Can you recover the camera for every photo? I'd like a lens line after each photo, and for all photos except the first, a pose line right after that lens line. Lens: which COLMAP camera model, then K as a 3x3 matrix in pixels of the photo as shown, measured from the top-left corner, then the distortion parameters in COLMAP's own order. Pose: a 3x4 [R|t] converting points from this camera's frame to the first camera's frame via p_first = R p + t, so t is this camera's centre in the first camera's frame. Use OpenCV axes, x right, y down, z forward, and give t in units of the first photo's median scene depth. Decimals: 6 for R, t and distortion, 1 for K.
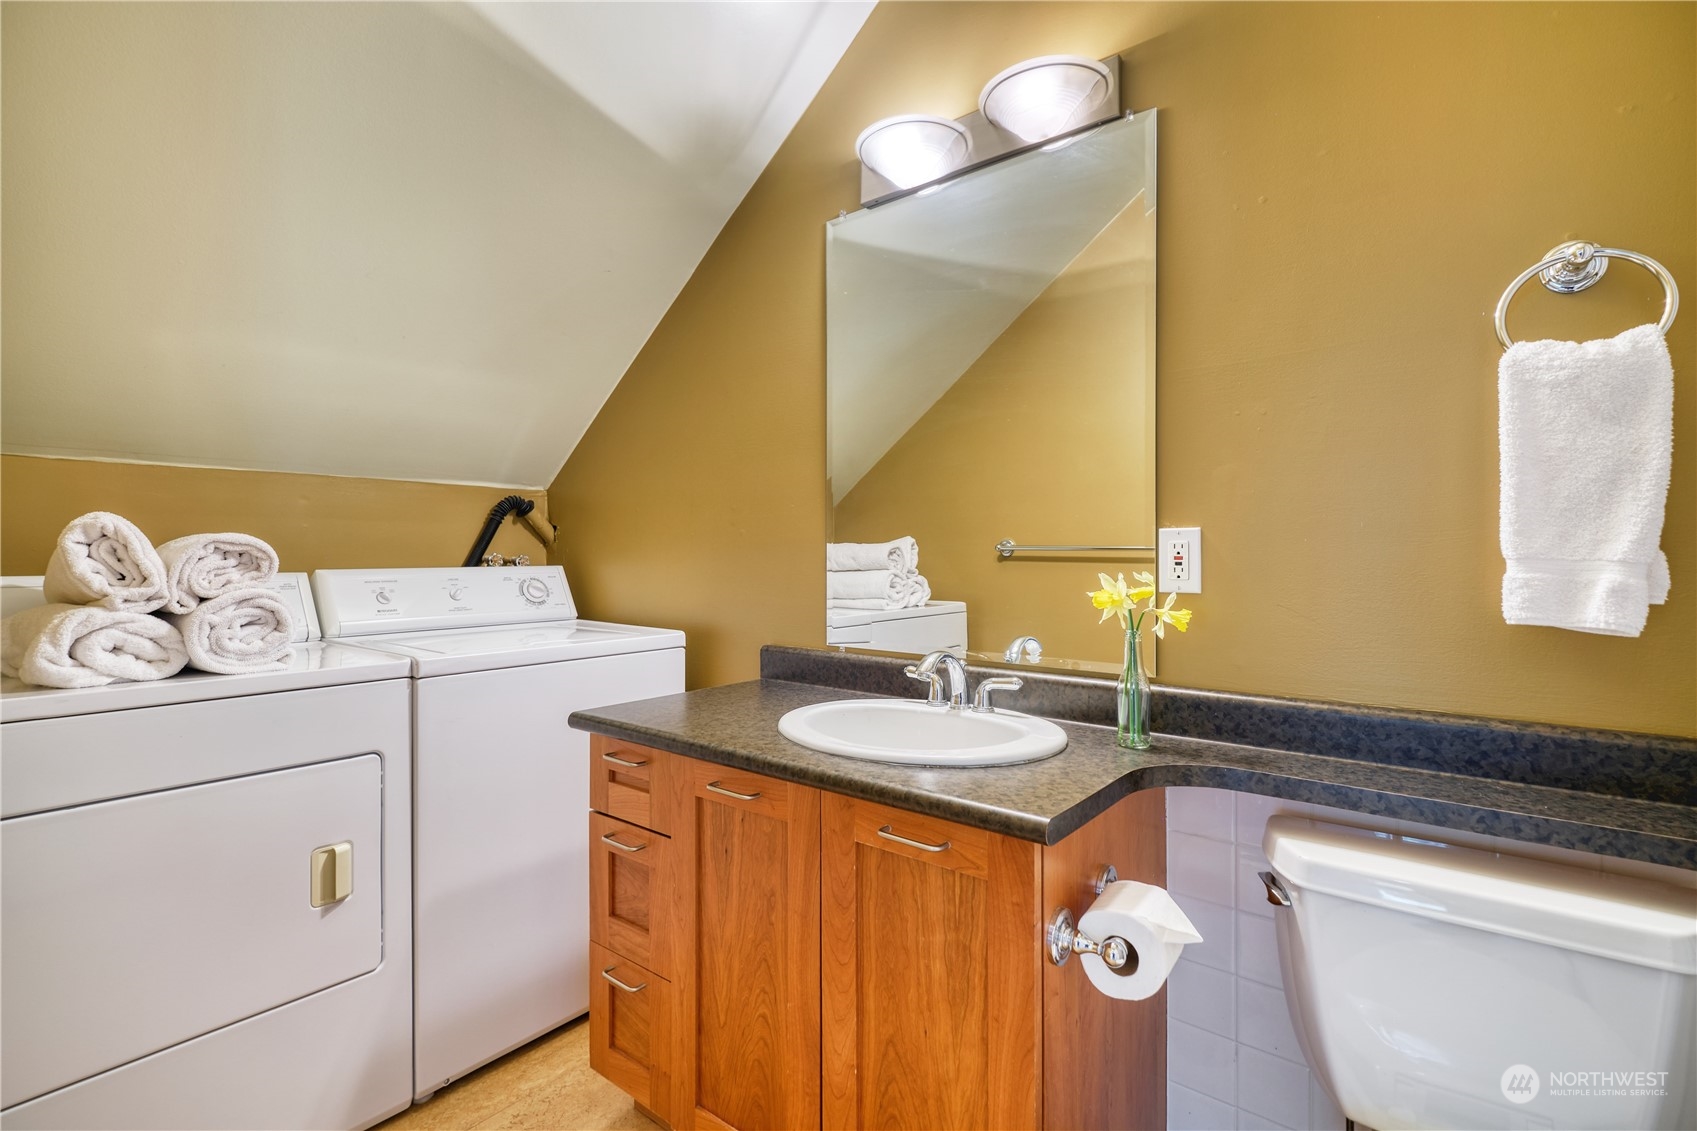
lens RADIAL K [[759.6, 0, 832.1], [0, 759.6, 555.0], [0, 0, 1]] dist [-0.002870, -0.003153]
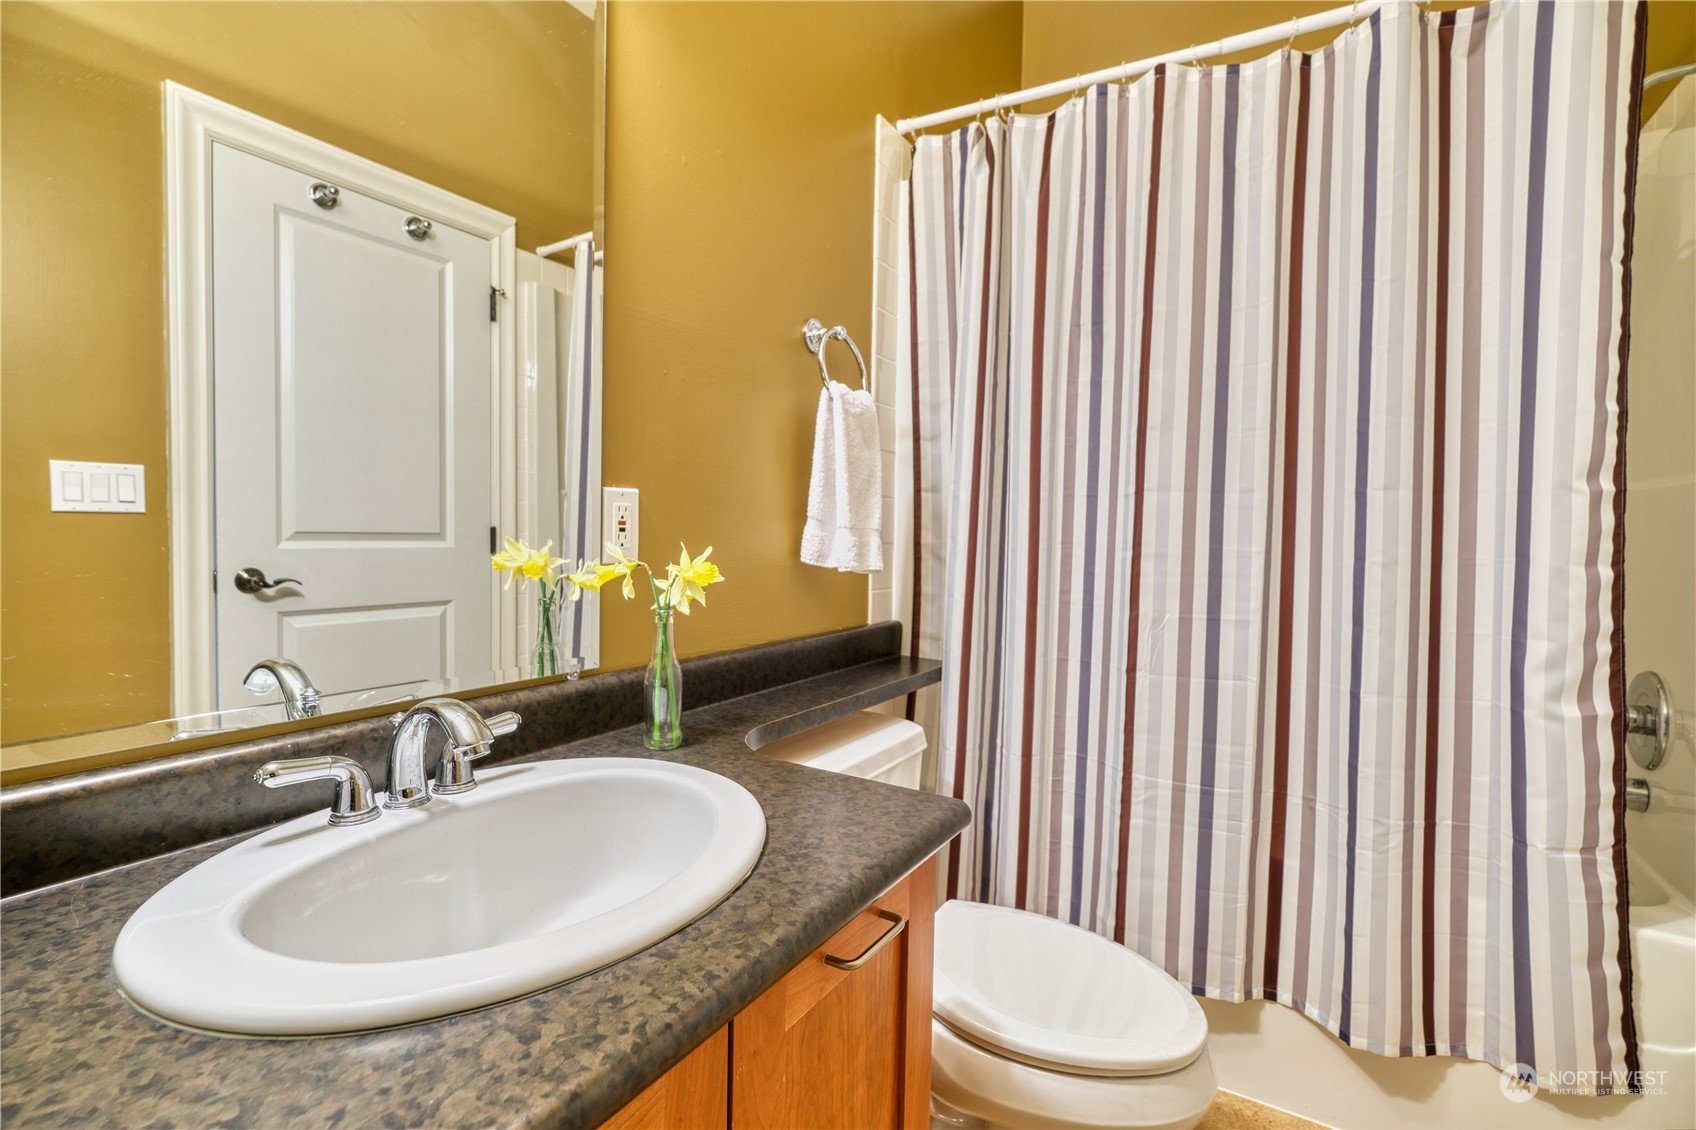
lens RADIAL K [[759.1, 0, 840.3], [0, 759.1, 555.1], [0, 0, 1]] dist [-0.002870, -0.003153]
pose [[-0.126765, -0.031487, 0.991433, -0.428954], [-0.021411, 0.999350, 0.029001, 0.010136], [-0.991702, -0.017552, -0.127357, 0.867442]]
